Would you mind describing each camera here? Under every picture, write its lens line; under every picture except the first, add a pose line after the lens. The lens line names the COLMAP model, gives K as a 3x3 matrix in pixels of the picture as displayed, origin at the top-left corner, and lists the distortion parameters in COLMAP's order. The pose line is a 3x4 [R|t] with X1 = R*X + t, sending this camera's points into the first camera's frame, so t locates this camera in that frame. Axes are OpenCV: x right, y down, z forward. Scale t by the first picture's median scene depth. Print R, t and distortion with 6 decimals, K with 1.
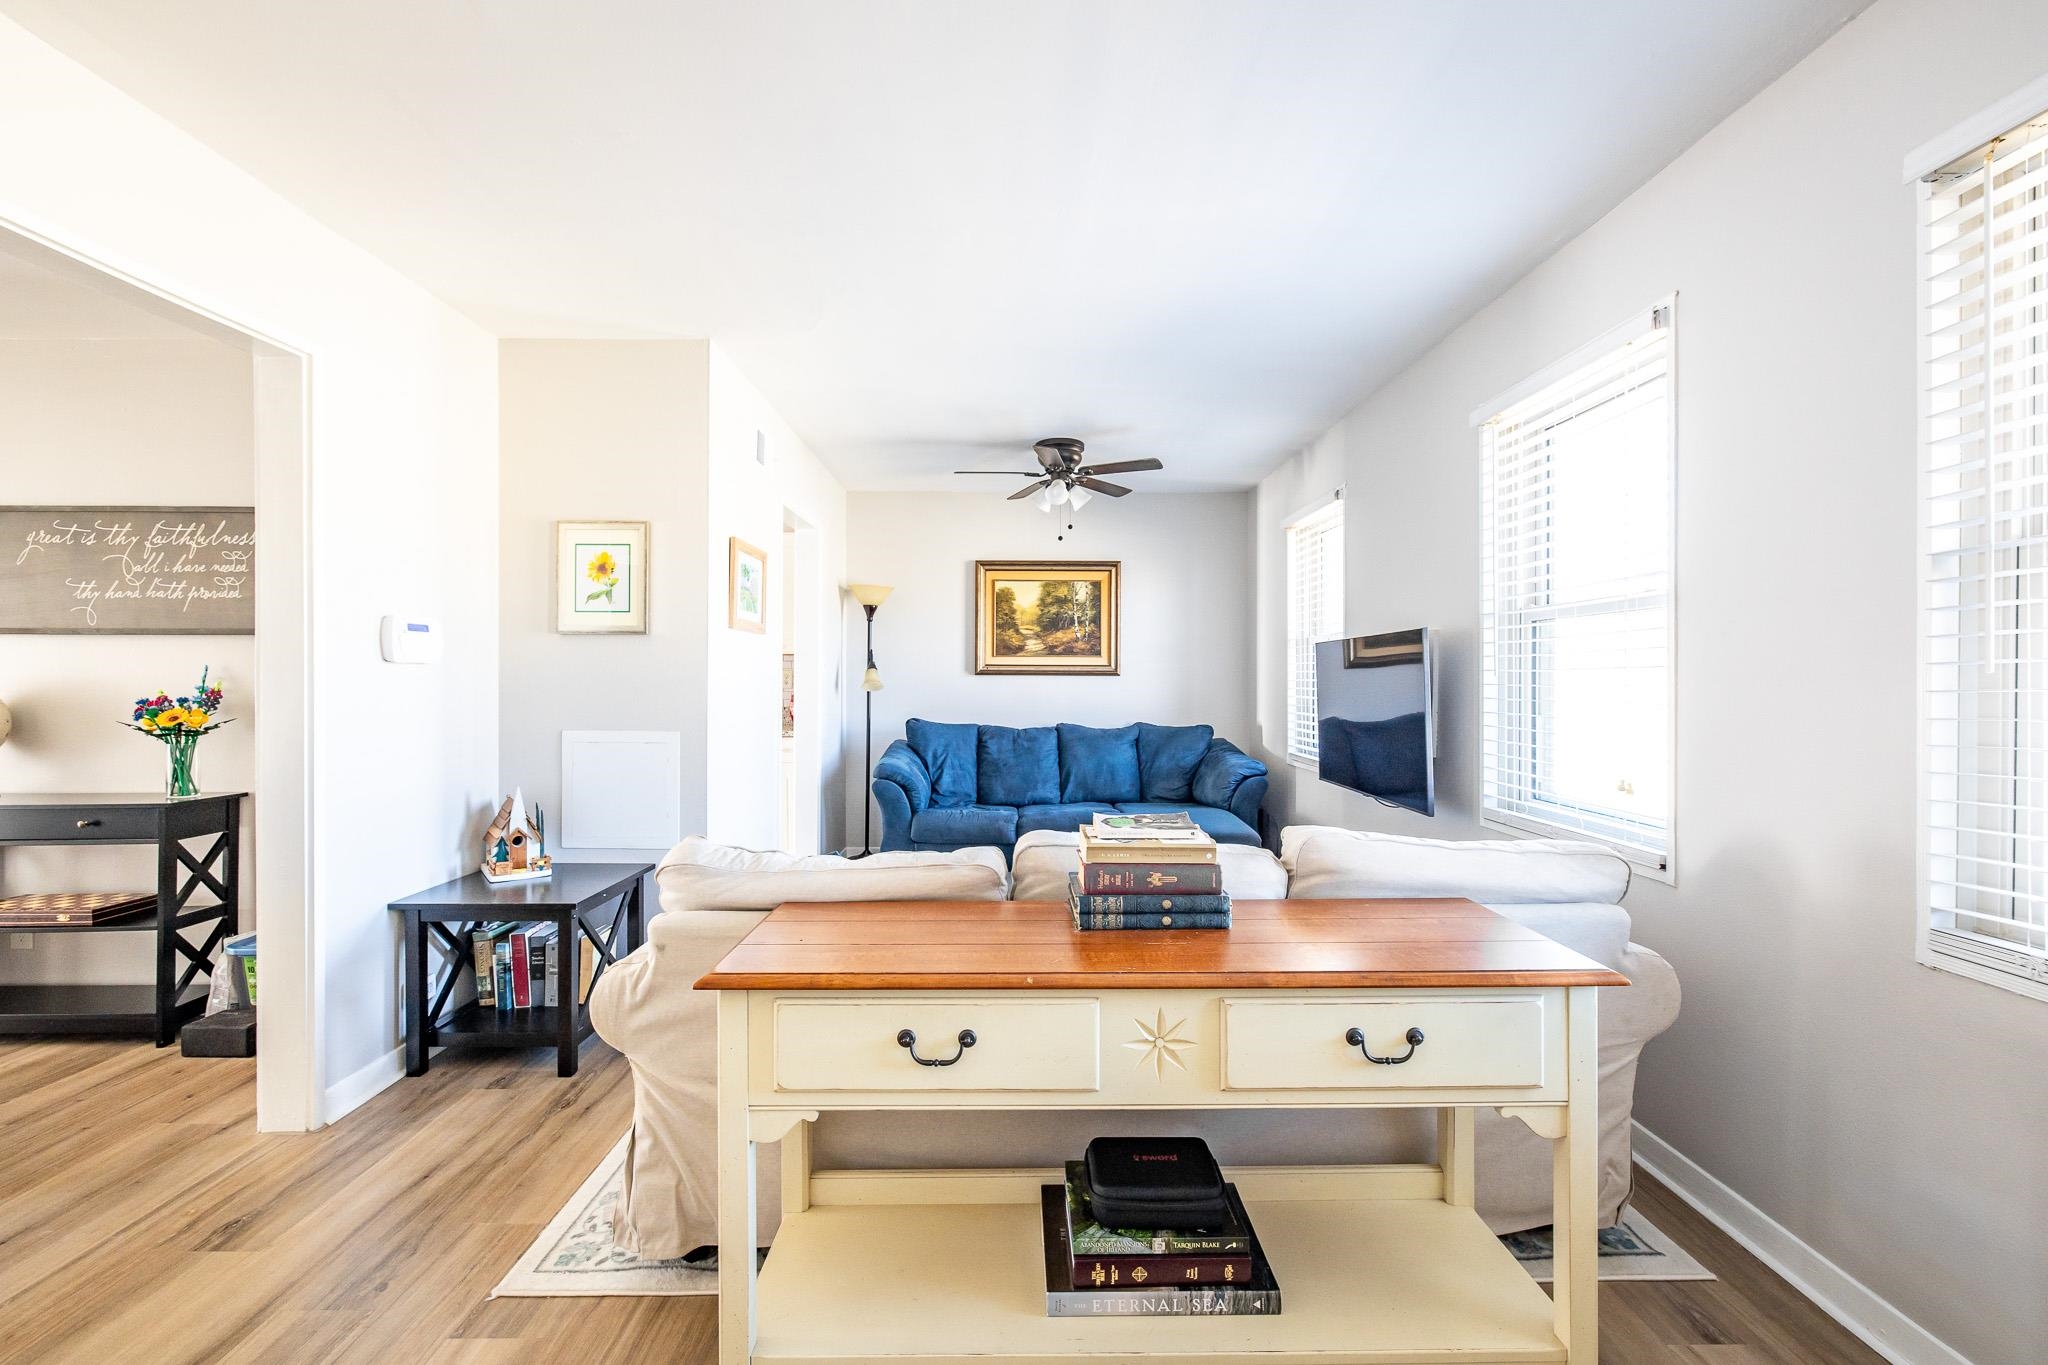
lens RADIAL K [[864.3, 0, 1018.8], [0, 864.3, 676.3], [0, 0, 1]] dist [0.000003, -0.000189]
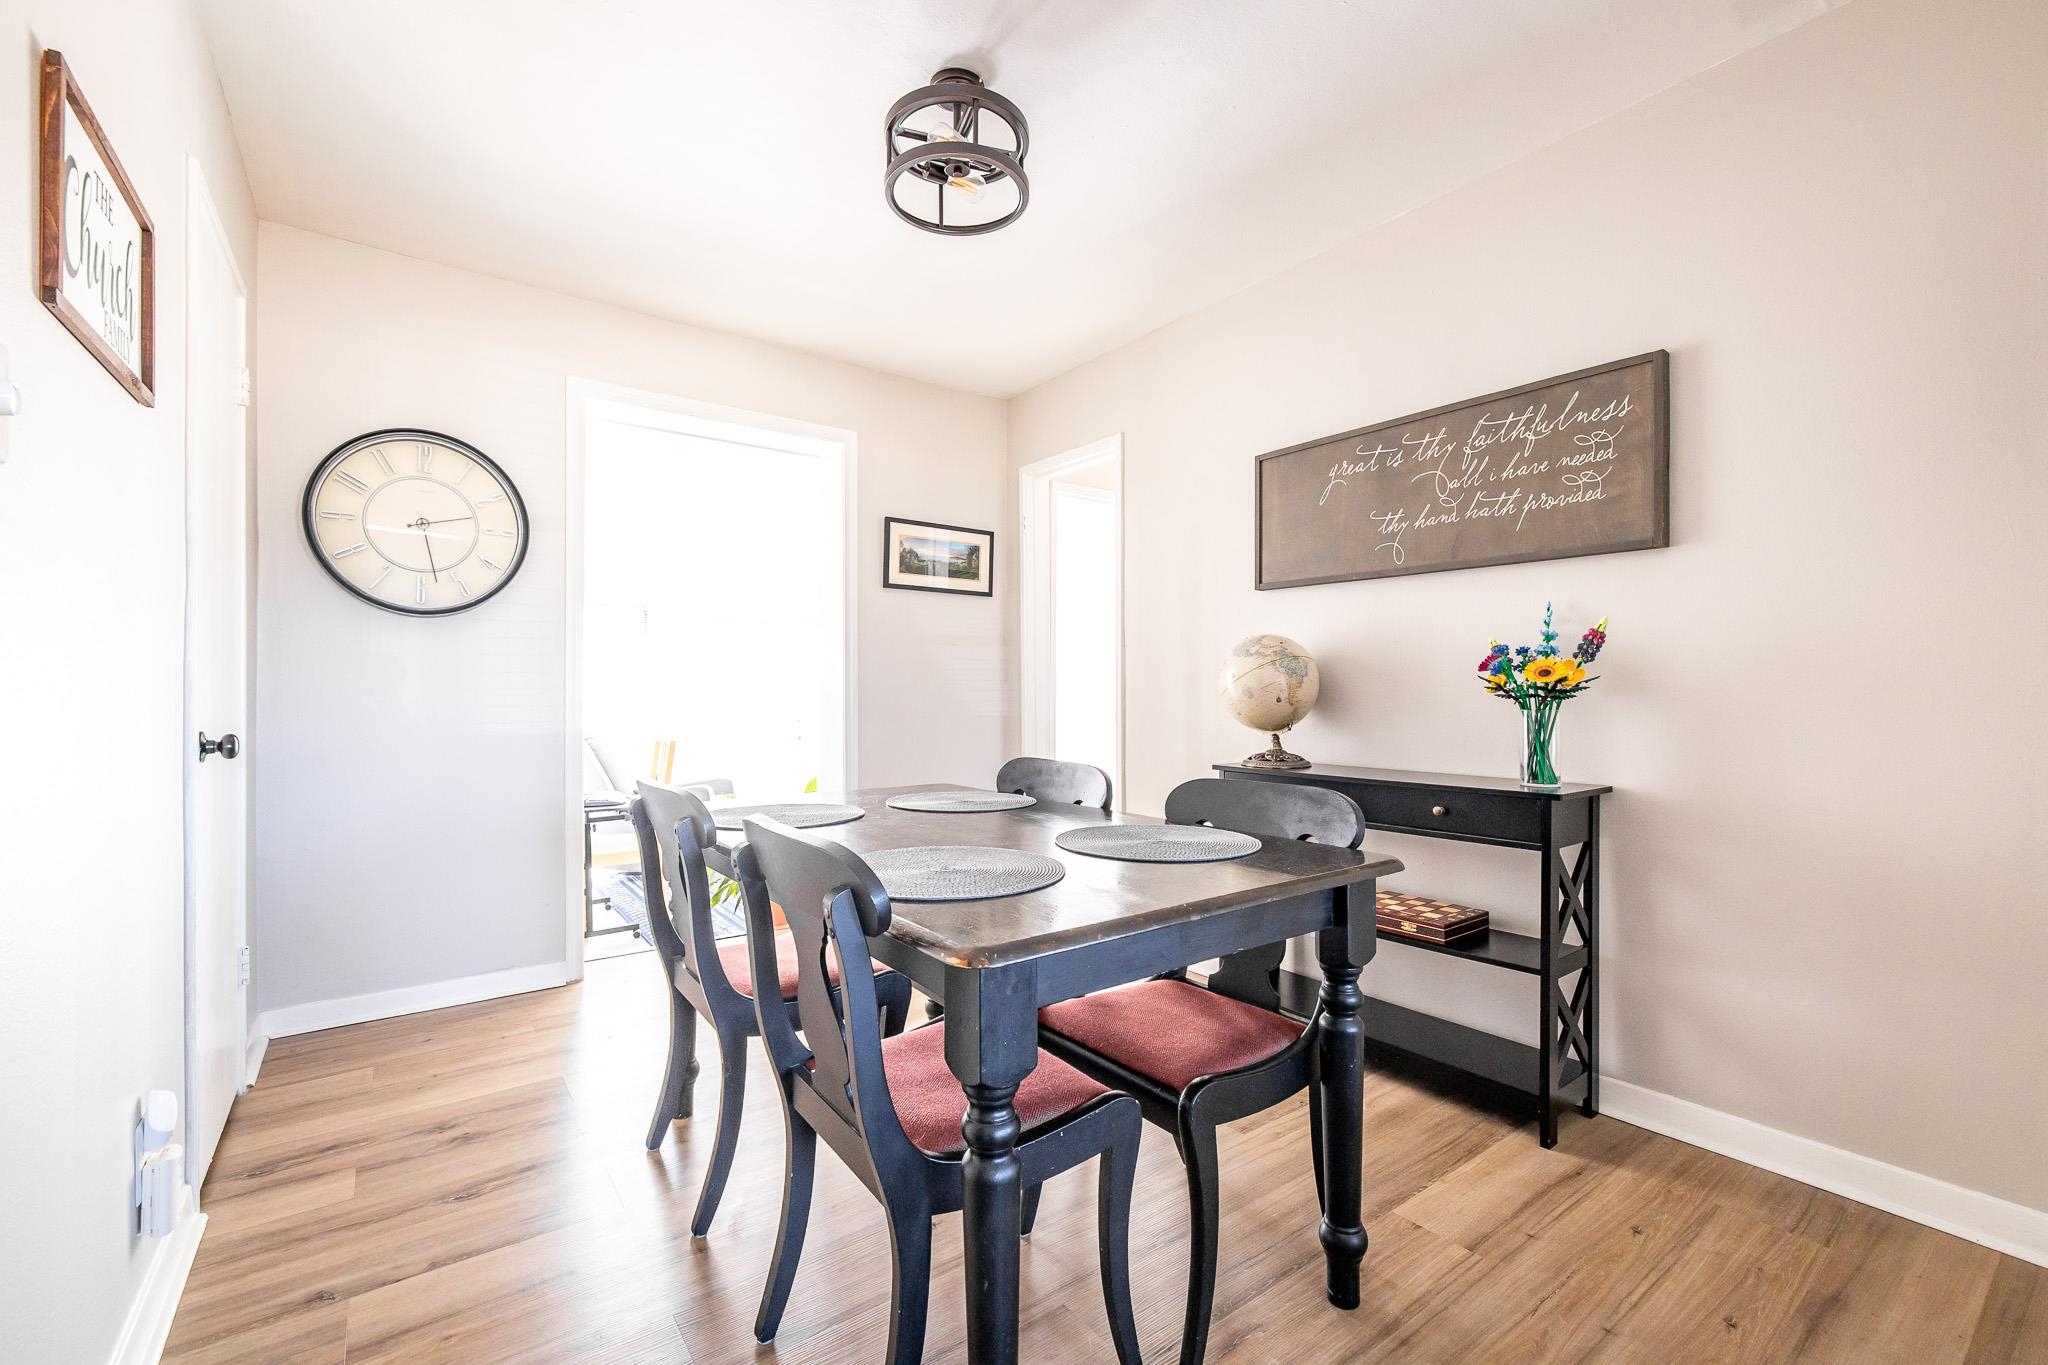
lens RADIAL K [[864.3, 0, 1014.4], [0, 864.3, 684.9], [0, 0, 1]] dist [0.000003, -0.000189]
pose [[0.578713, -0.003276, -0.815525, -0.355739], [-0.001716, 0.999985, -0.005235, 0.034272], [0.815530, 0.004429, 0.578698, 0.133965]]
